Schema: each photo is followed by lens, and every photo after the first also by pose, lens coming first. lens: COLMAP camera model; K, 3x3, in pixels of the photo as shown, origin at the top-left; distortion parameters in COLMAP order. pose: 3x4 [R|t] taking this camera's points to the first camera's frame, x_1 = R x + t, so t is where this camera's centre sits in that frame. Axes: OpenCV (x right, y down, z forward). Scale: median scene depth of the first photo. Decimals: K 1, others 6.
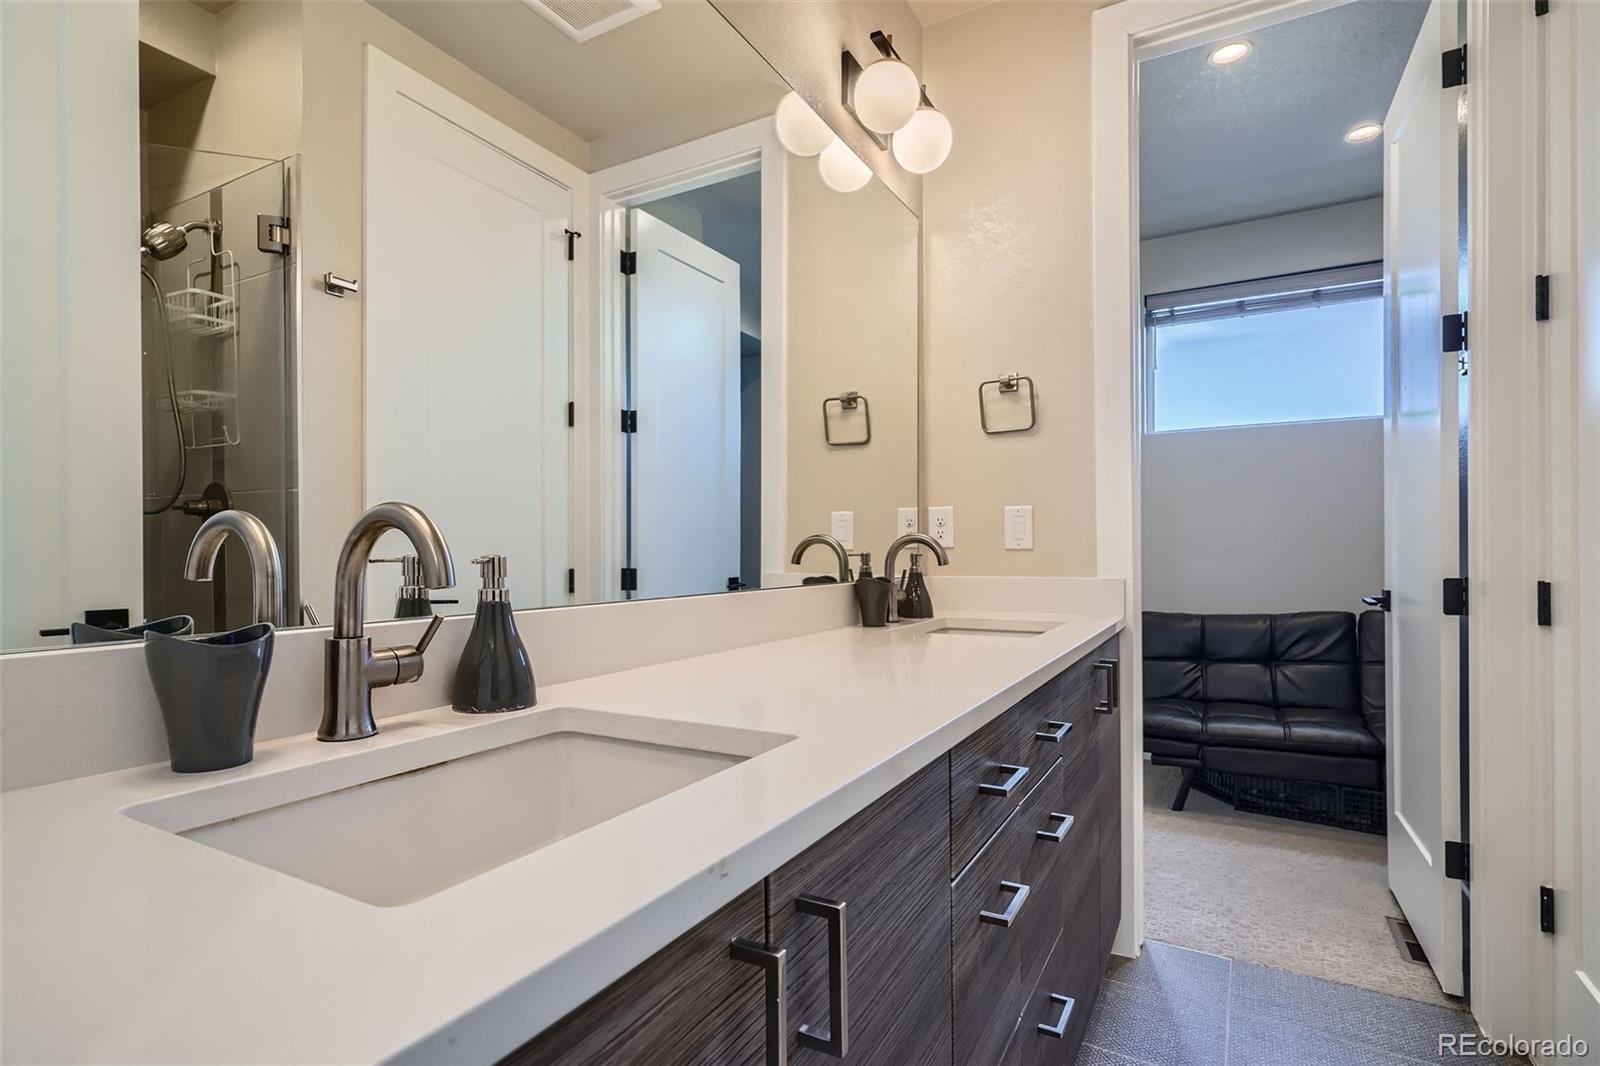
lens RADIAL K [[765.7, 0, 812.3], [0, 765.7, 541.7], [0, 0, 1]] dist [-0.003249, 0.001331]
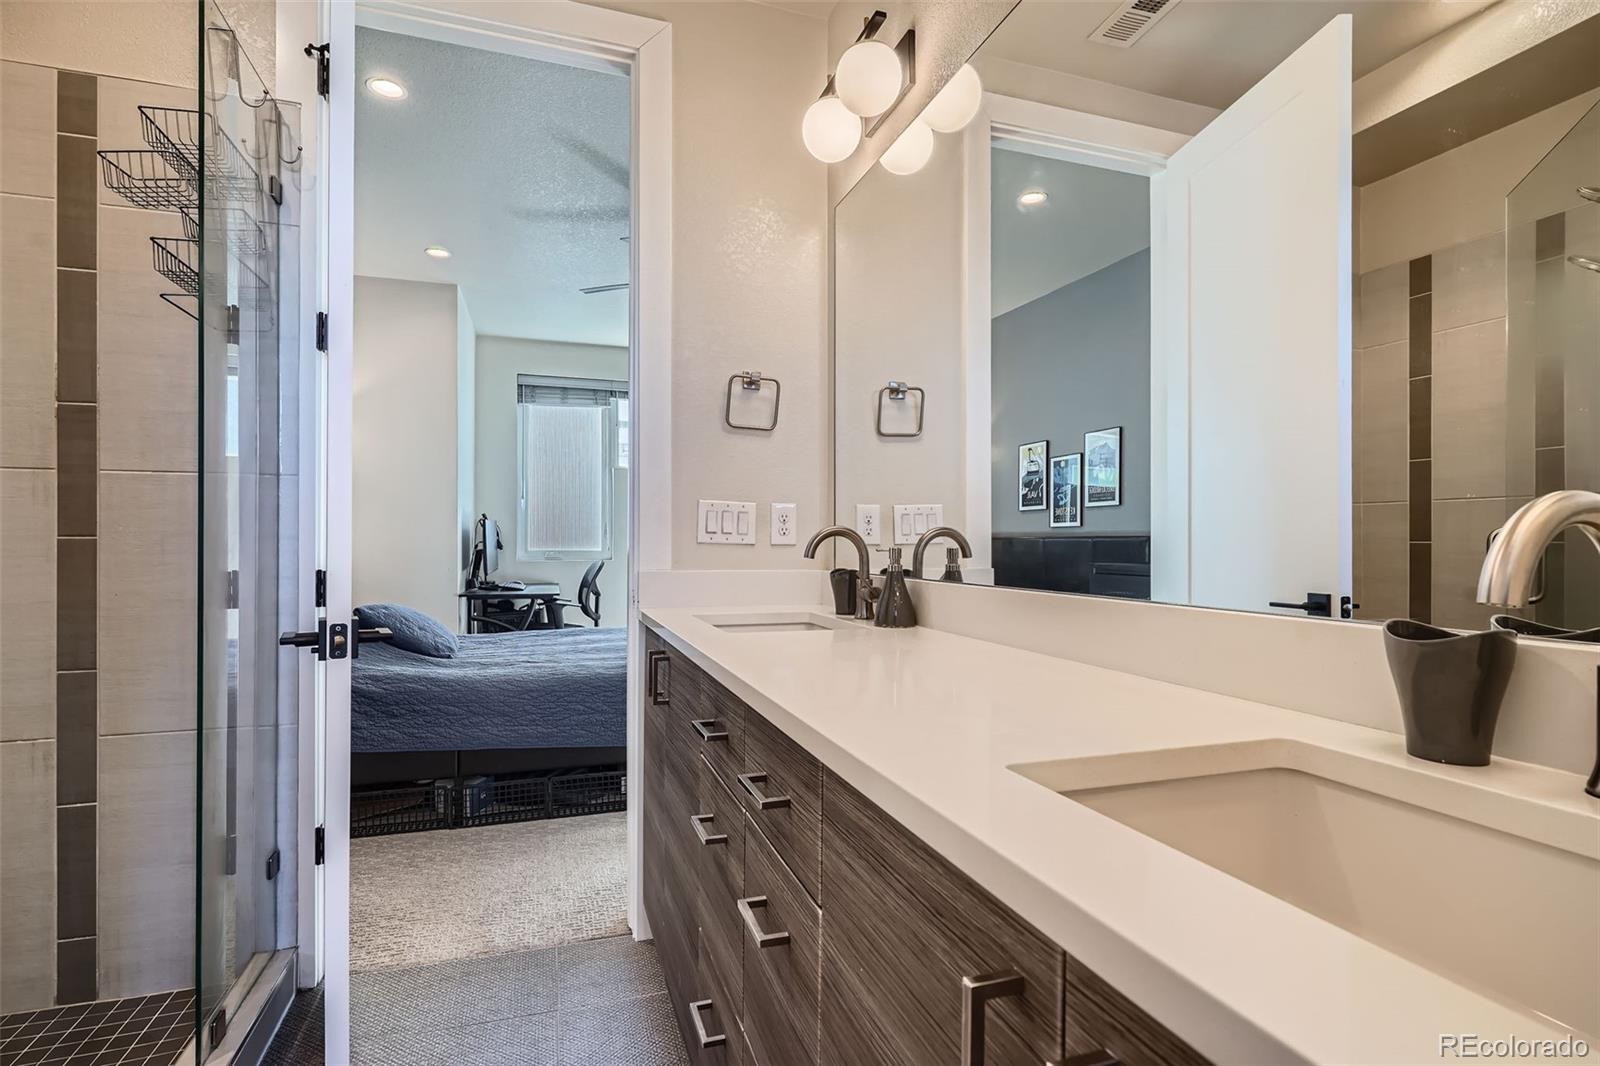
lens RADIAL K [[765.7, 0, 798.0], [0, 765.7, 540.7], [0, 0, 1]] dist [-0.003249, 0.001331]
pose [[0.683656, 0.005296, 0.729785, -0.693650], [-0.010127, 0.999946, 0.002230, 0.006814], [-0.729734, -0.008915, 0.683673, 0.387942]]
